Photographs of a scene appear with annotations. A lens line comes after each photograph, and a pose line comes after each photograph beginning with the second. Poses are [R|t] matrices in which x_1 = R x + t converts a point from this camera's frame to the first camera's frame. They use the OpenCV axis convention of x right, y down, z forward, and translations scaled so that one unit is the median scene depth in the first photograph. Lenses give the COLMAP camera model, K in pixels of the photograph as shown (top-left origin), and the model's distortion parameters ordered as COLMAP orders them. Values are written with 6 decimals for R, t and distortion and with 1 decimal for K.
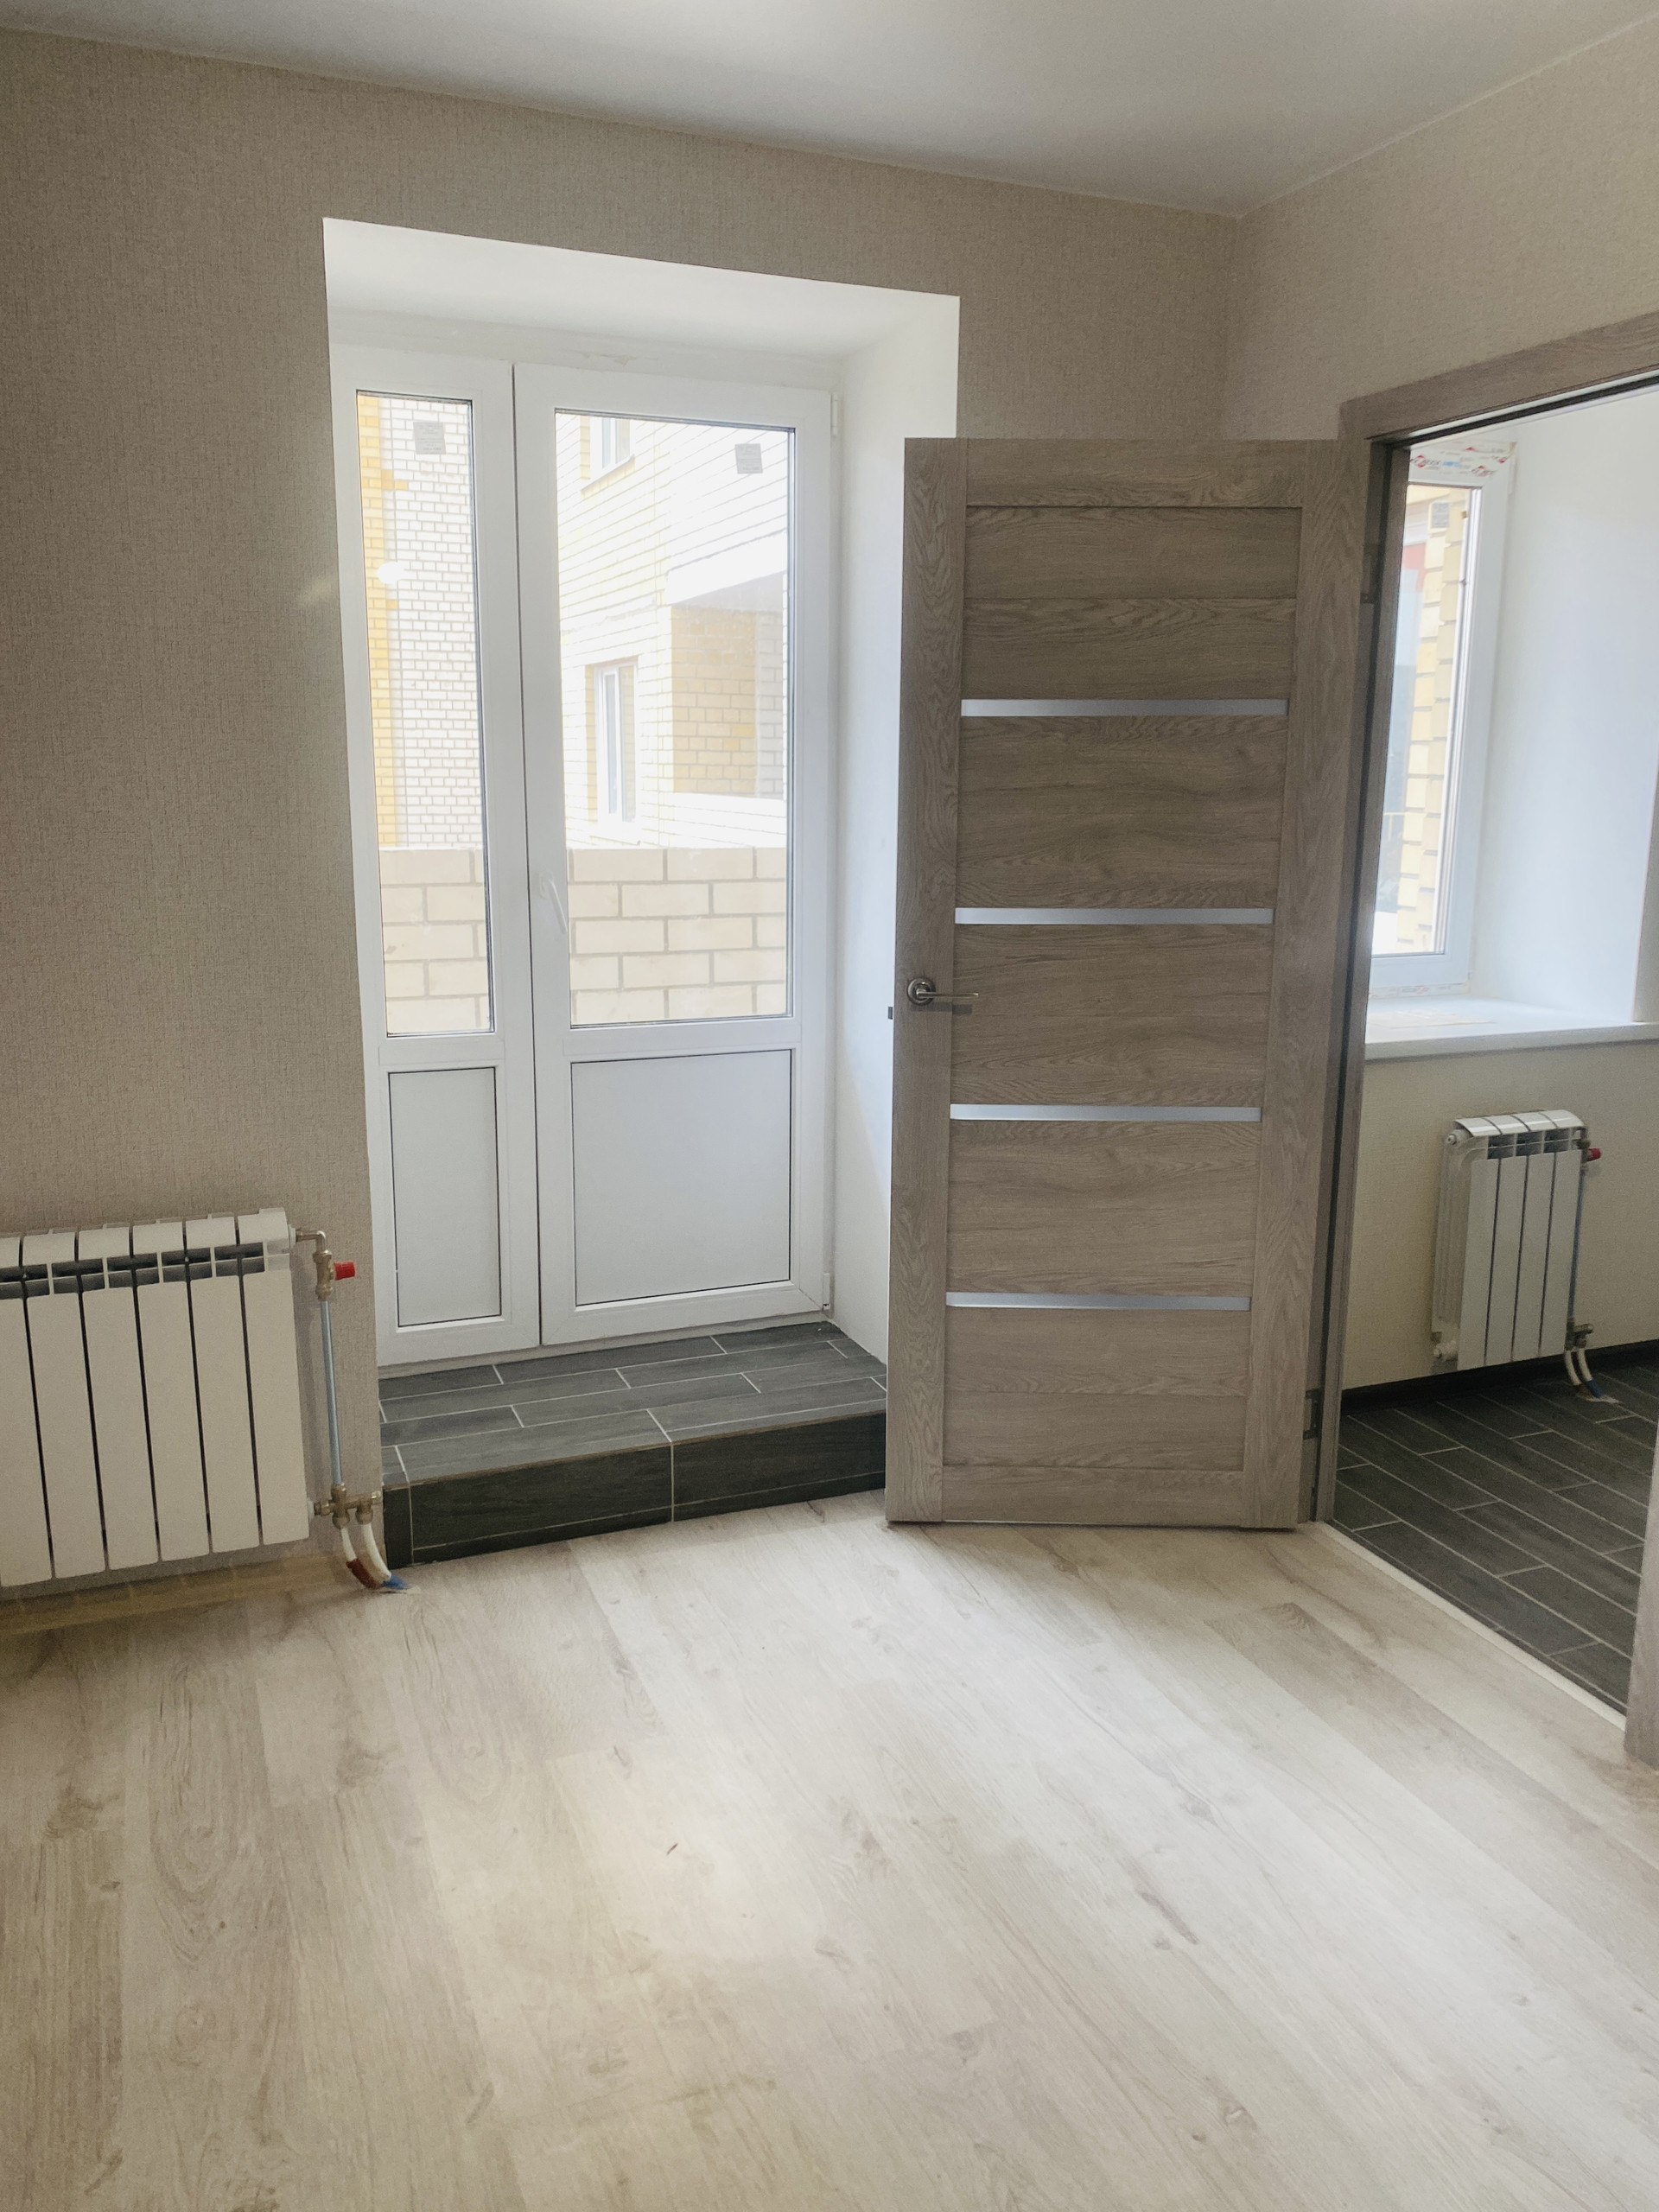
lens RADIAL K [[1666.0, 0, 833.3], [0, 1666.0, 1118.2], [0, 0, 1]] dist [0.128153, -0.267245]
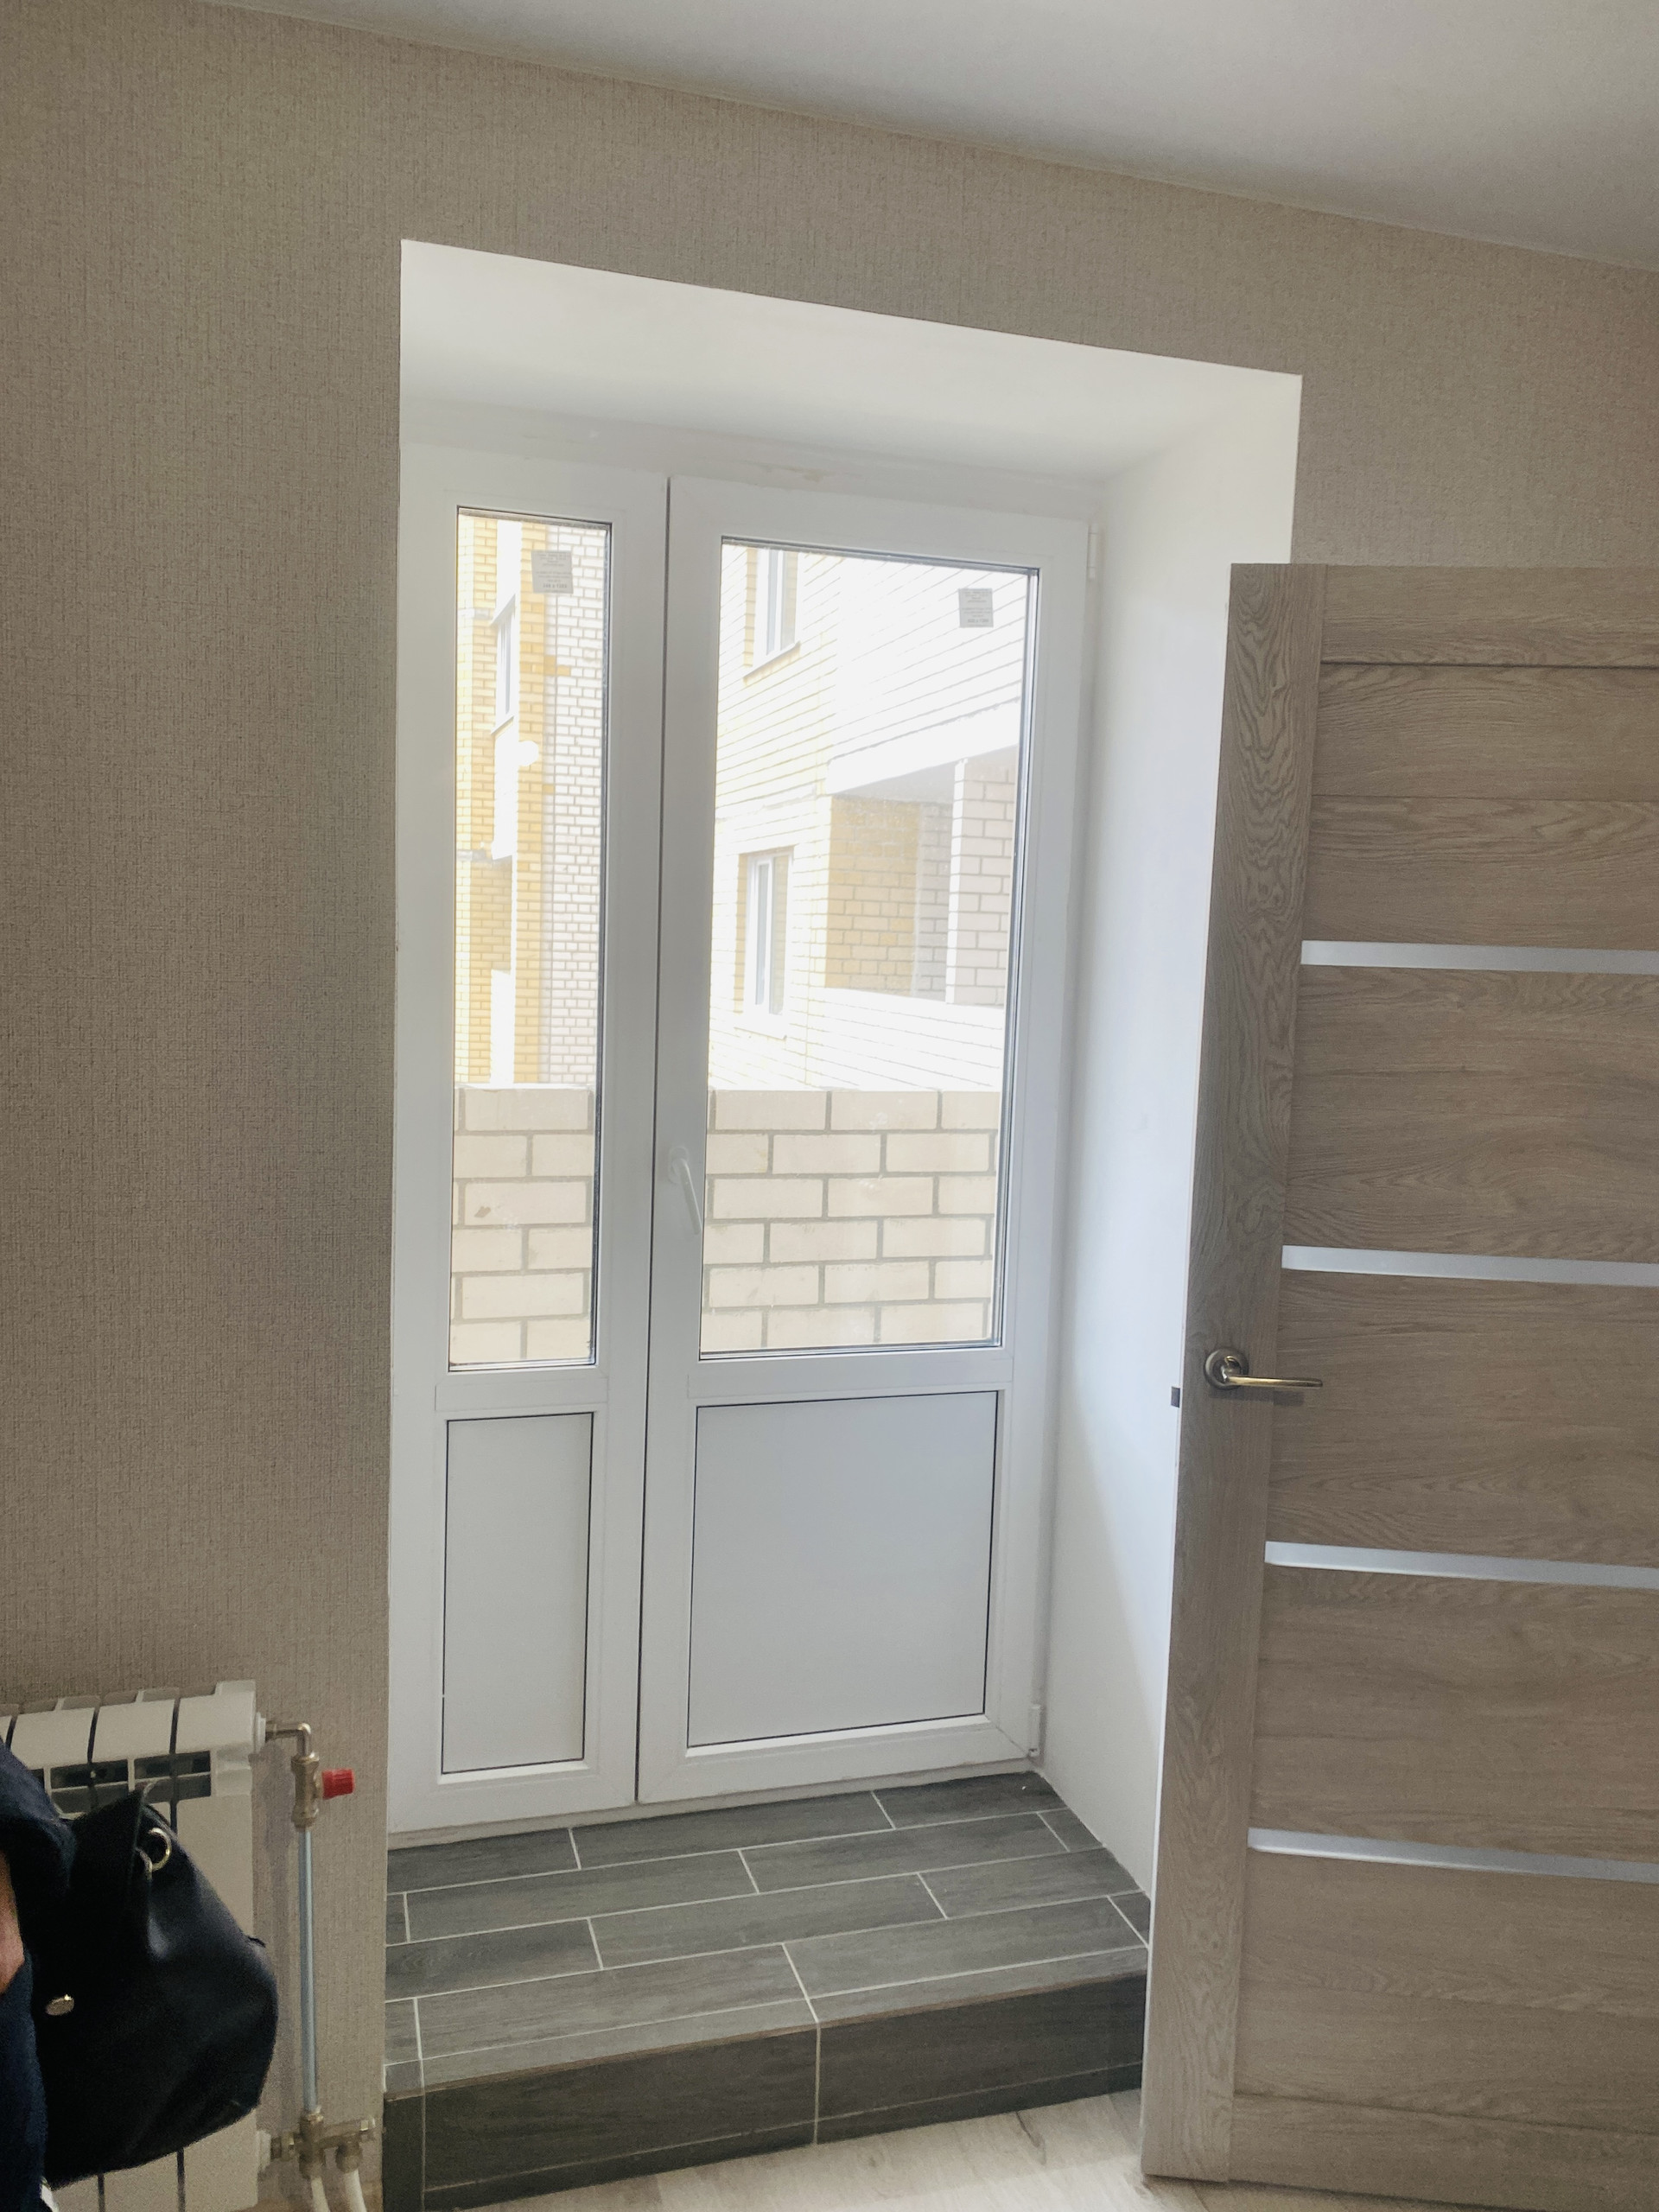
lens RADIAL K [[1738.0, 0, 834.6], [0, 1738.0, 1158.5], [0, 0, 1]] dist [0.146387, -0.312492]
pose [[0.996004, 0.035021, -0.082155, -0.044232], [-0.042339, 0.995123, -0.089094, -0.084834], [0.078634, 0.092216, 0.992629, 0.272327]]
